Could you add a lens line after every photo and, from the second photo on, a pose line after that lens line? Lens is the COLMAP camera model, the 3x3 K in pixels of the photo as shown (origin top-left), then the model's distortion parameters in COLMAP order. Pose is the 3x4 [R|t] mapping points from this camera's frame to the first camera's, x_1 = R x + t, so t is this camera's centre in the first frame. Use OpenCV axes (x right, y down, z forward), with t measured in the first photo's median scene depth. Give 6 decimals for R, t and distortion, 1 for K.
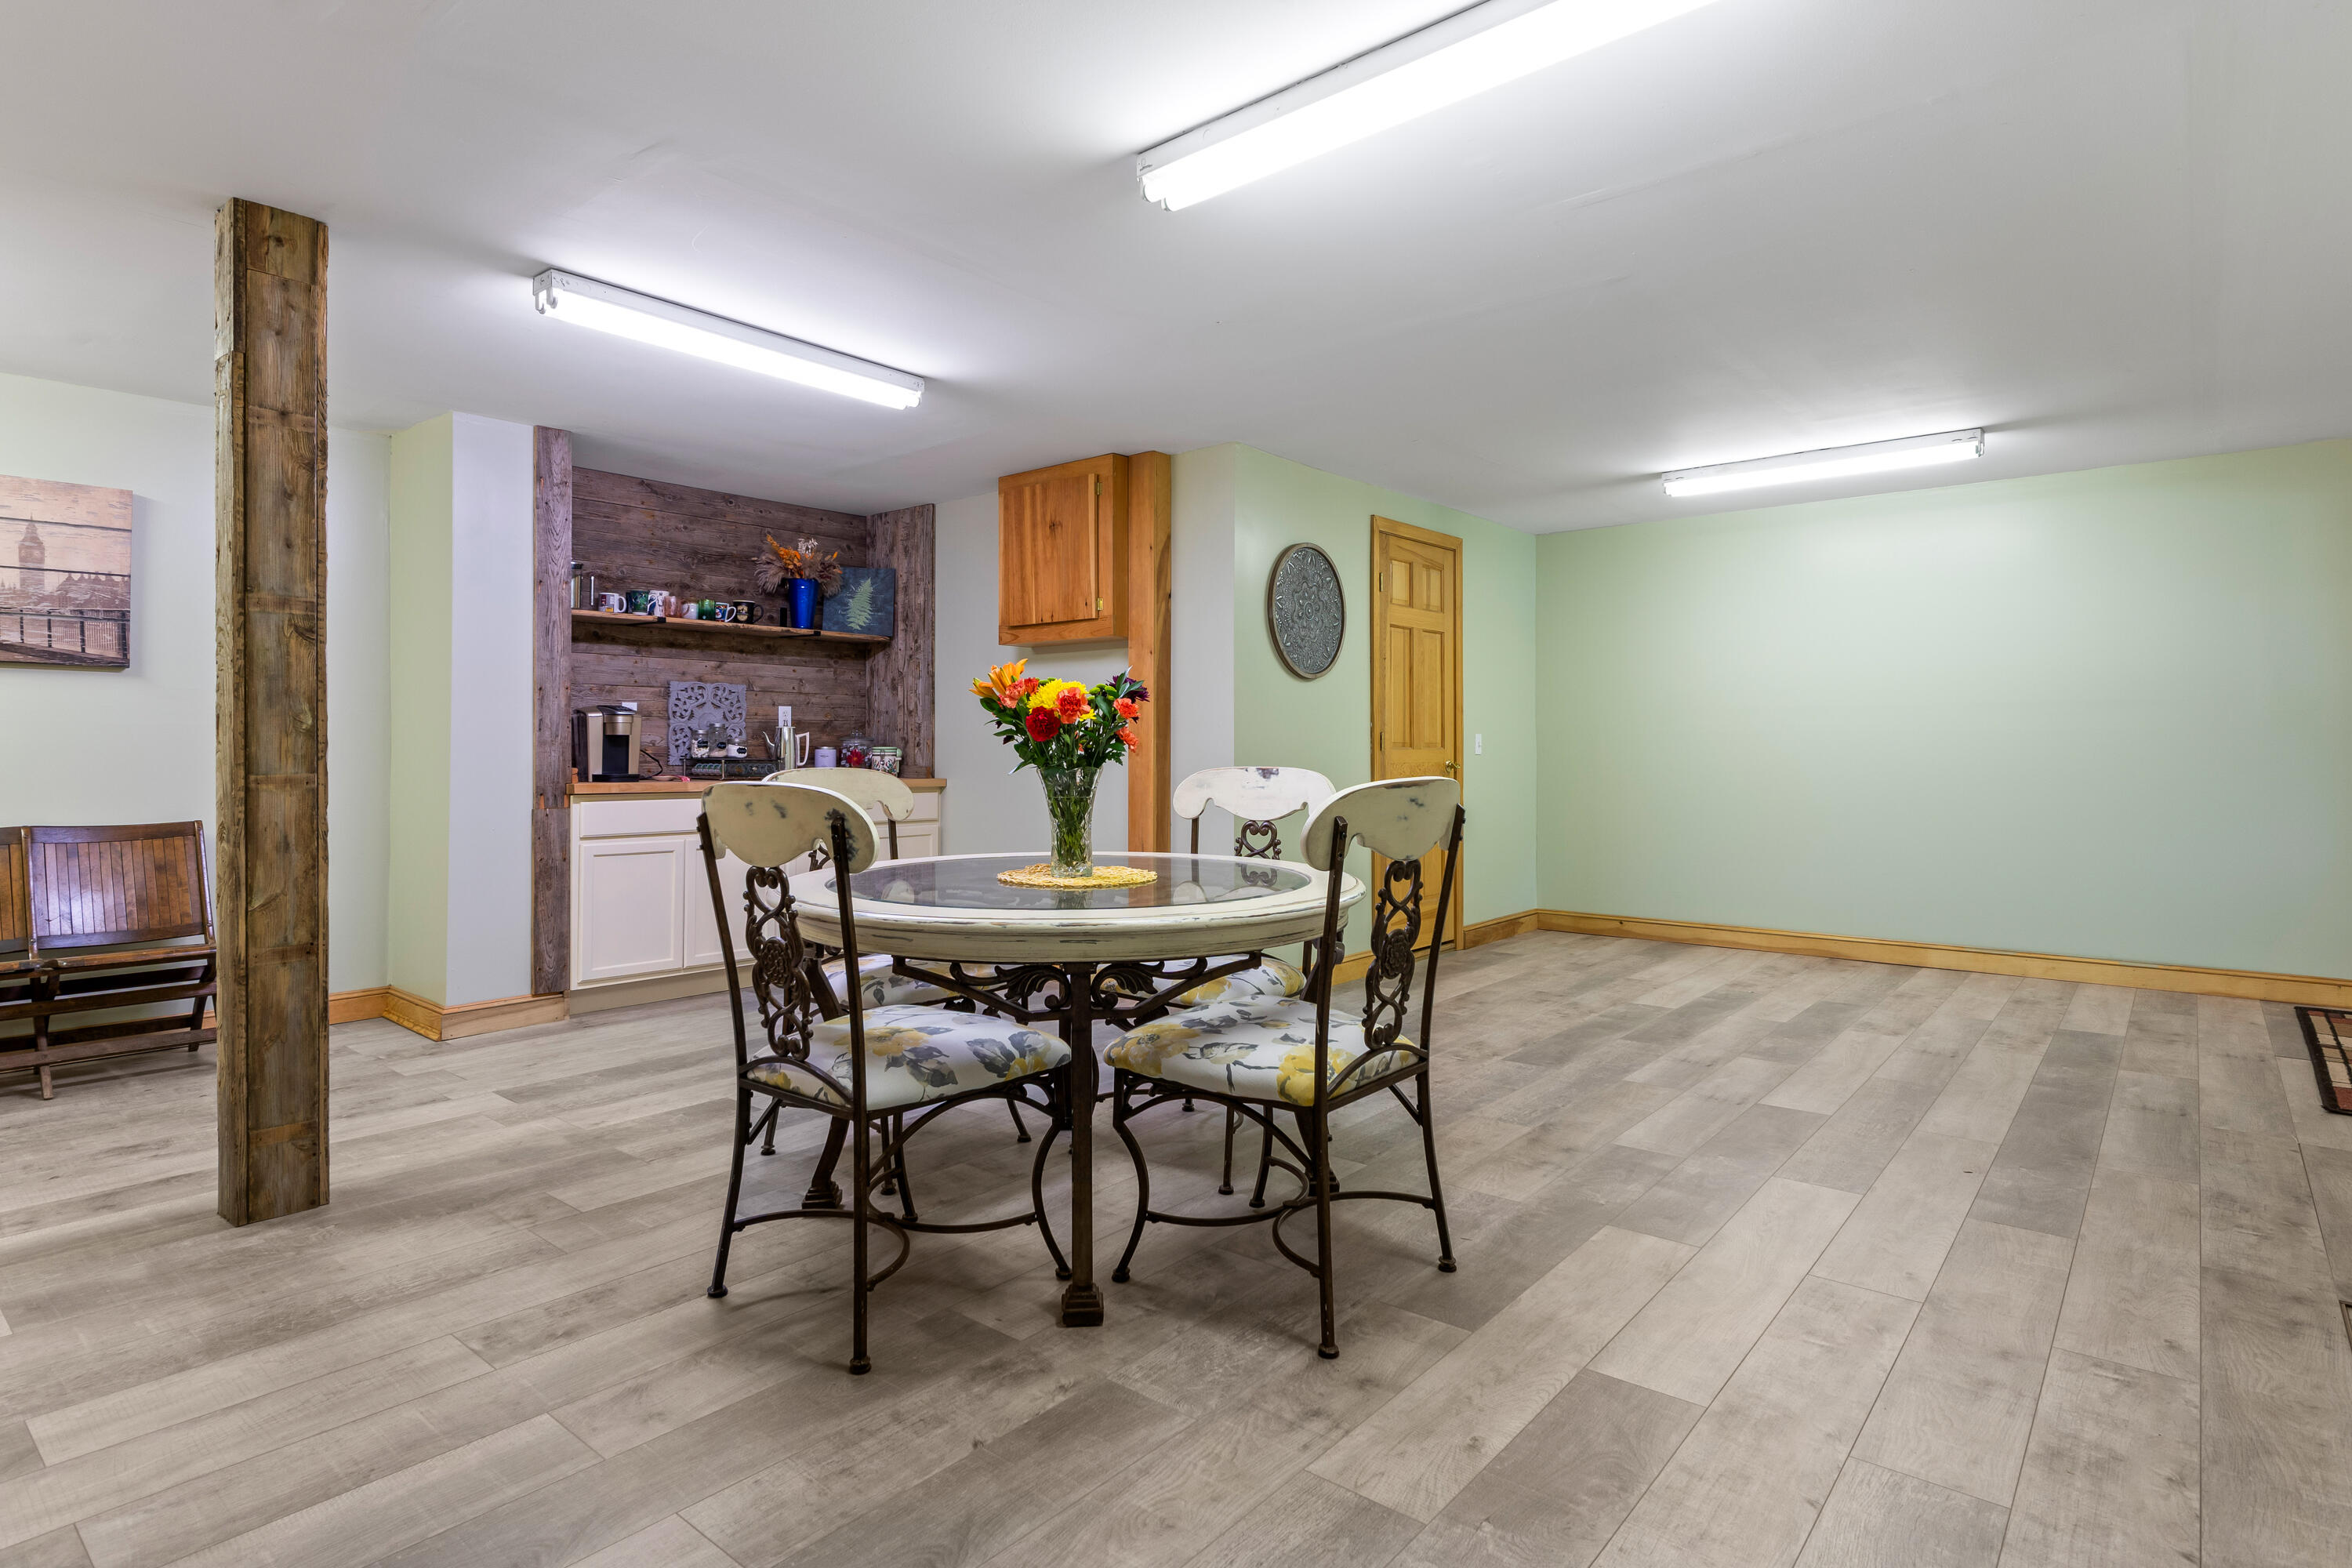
lens RADIAL K [[1241.7, 0, 1173.9], [0, 1241.7, 771.6], [0, 0, 1]] dist [-0.000349, -0.000053]
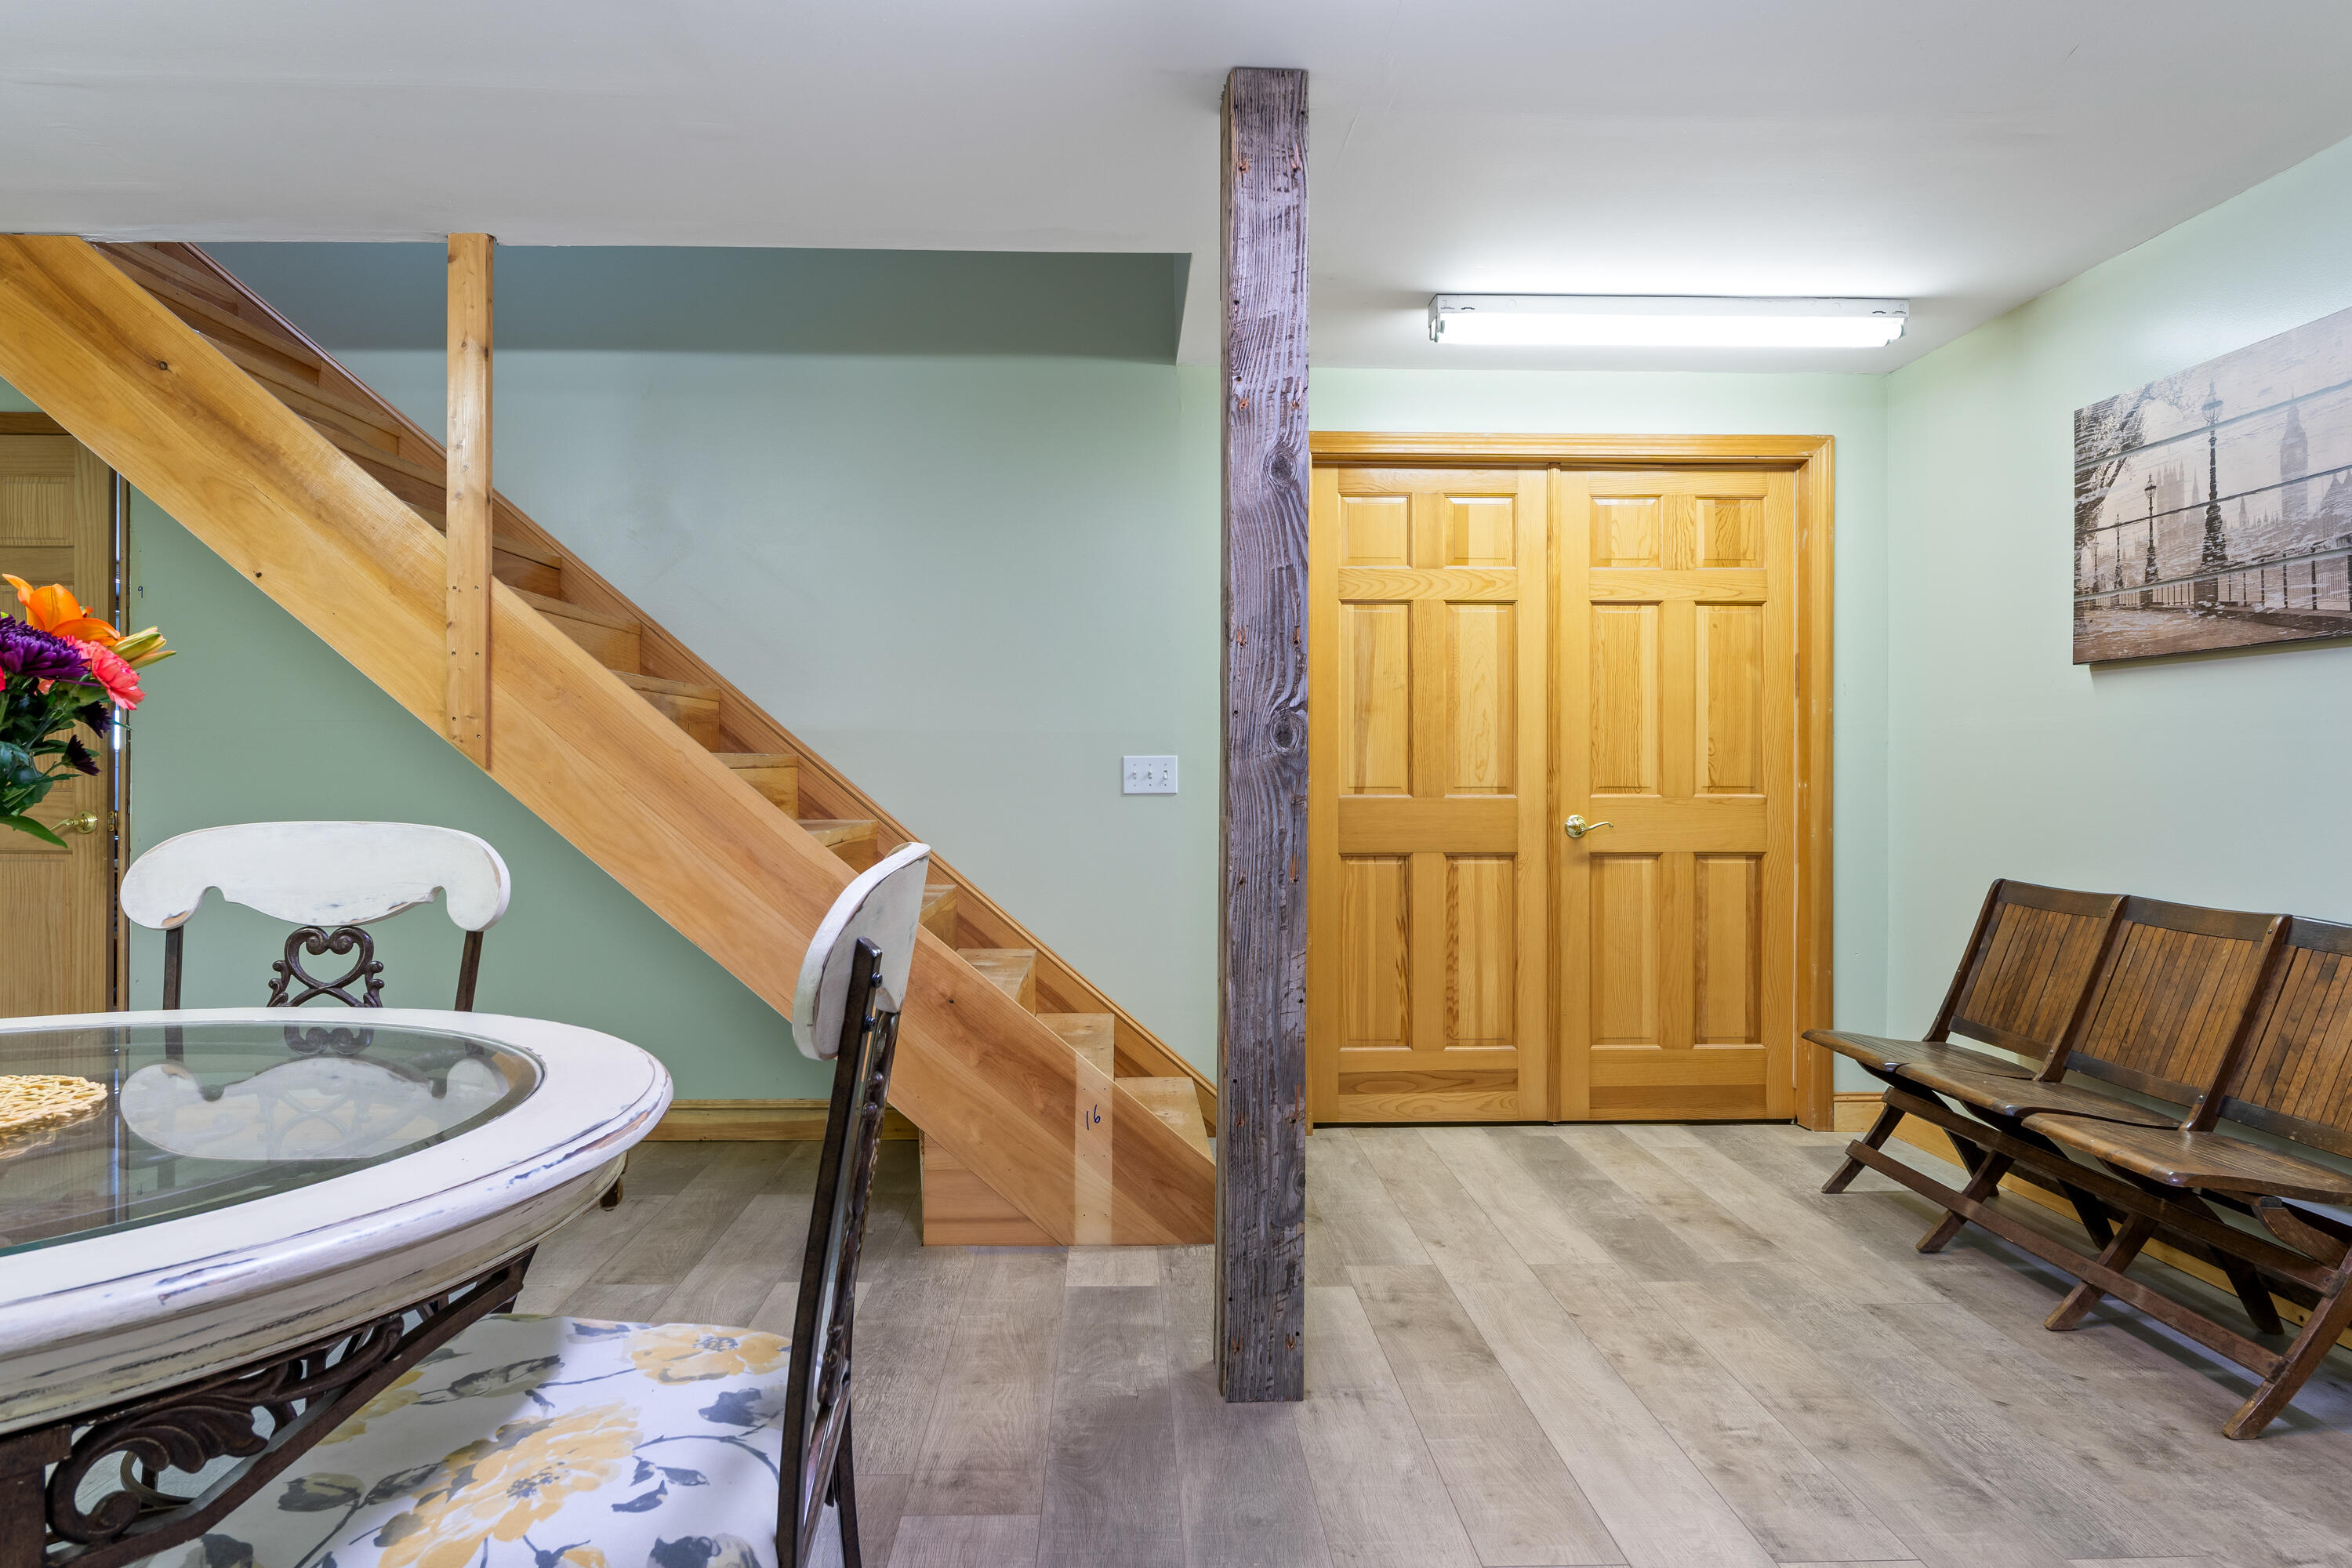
lens RADIAL K [[1445.2, 0, 1178.7], [0, 1445.2, 774.7], [0, 0, 1]] dist [-0.000782, -0.000237]
pose [[-0.746003, 0.001488, -0.665941, -0.061321], [-0.009238, 0.999878, 0.012583, -0.027026], [0.665879, 0.015539, -0.745898, 1.167648]]
